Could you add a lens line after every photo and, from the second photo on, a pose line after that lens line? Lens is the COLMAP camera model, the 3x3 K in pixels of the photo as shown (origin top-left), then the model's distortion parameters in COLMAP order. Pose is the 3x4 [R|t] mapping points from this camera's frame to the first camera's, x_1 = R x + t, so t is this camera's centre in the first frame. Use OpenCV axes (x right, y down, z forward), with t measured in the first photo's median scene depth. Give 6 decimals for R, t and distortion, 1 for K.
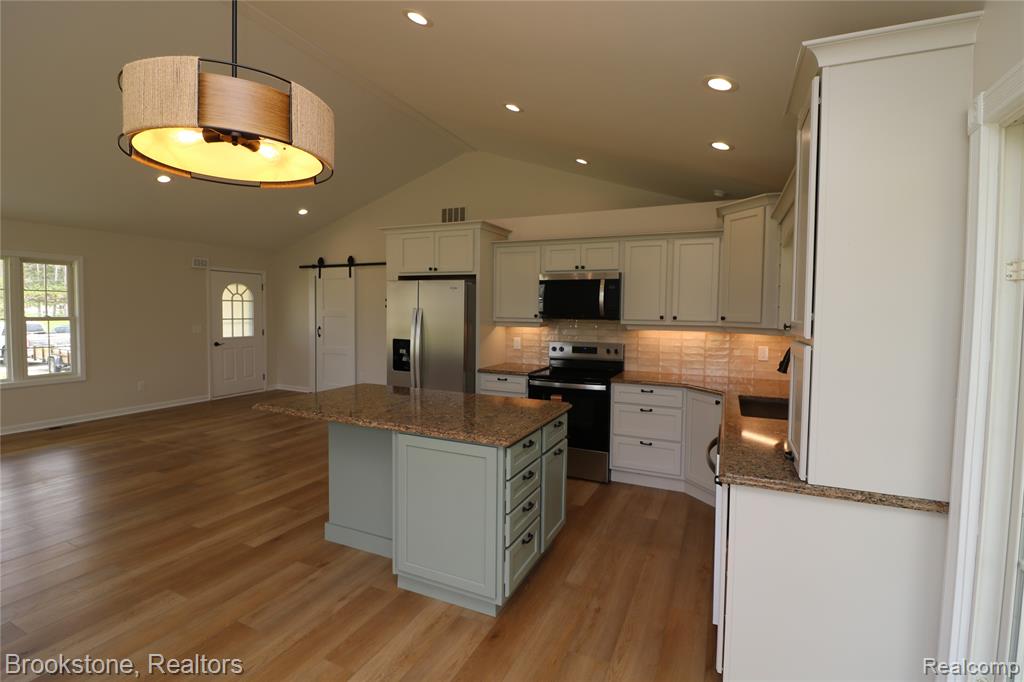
lens RADIAL K [[471.3, 0, 506.1], [0, 471.3, 328.4], [0, 0, 1]] dist [-0.006298, -0.009175]
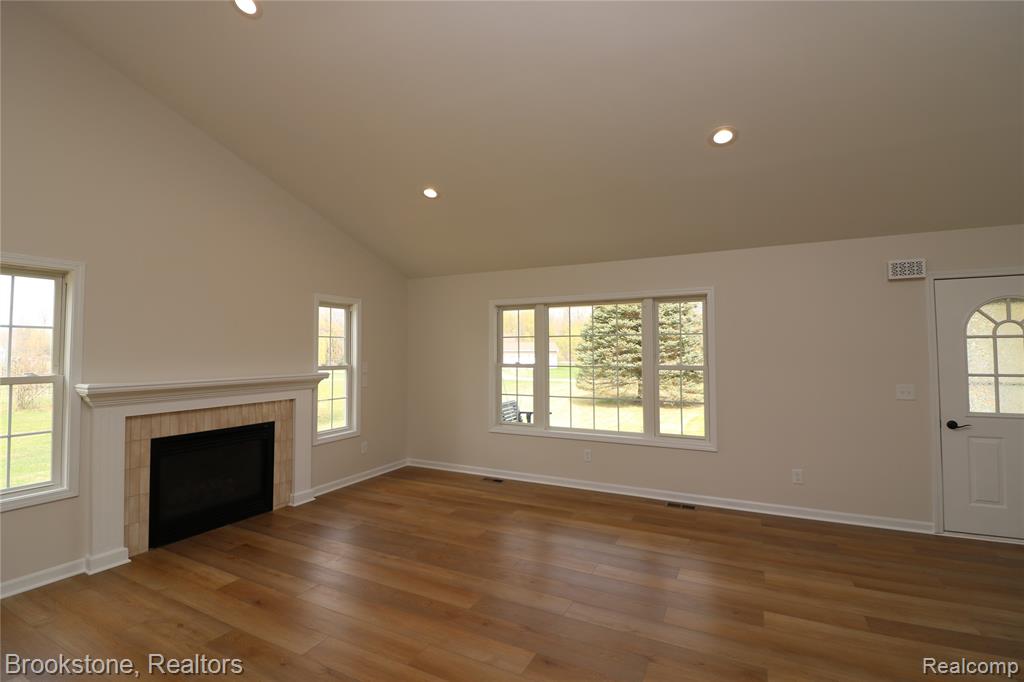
lens RADIAL K [[471.3, 0, 508.6], [0, 471.3, 330.4], [0, 0, 1]] dist [-0.006298, -0.009175]
pose [[-0.038710, -0.053211, -0.997833, -0.159098], [-0.034323, 0.998063, -0.051892, -0.039507], [0.998661, 0.032240, -0.040462, 0.863923]]
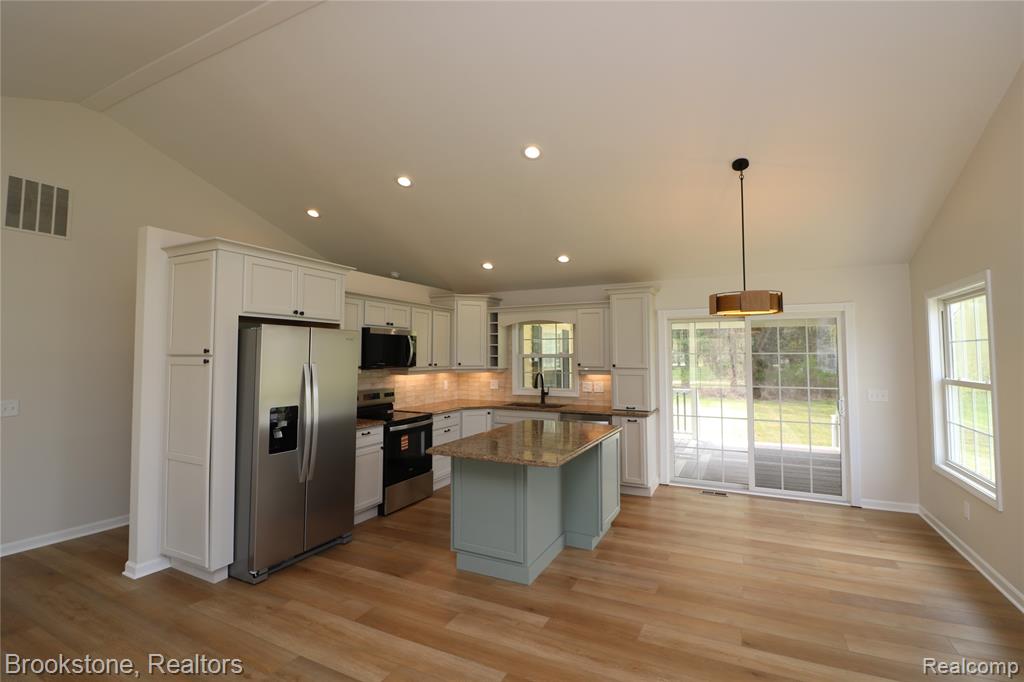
lens RADIAL K [[471.3, 0, 507.1], [0, 471.3, 331.6], [0, 0, 1]] dist [-0.006298, -0.009175]
pose [[0.034081, 0.038647, 0.998672, -0.924860], [0.040696, 0.998370, -0.040024, -0.048845], [-0.998590, 0.042006, 0.032453, 0.628176]]
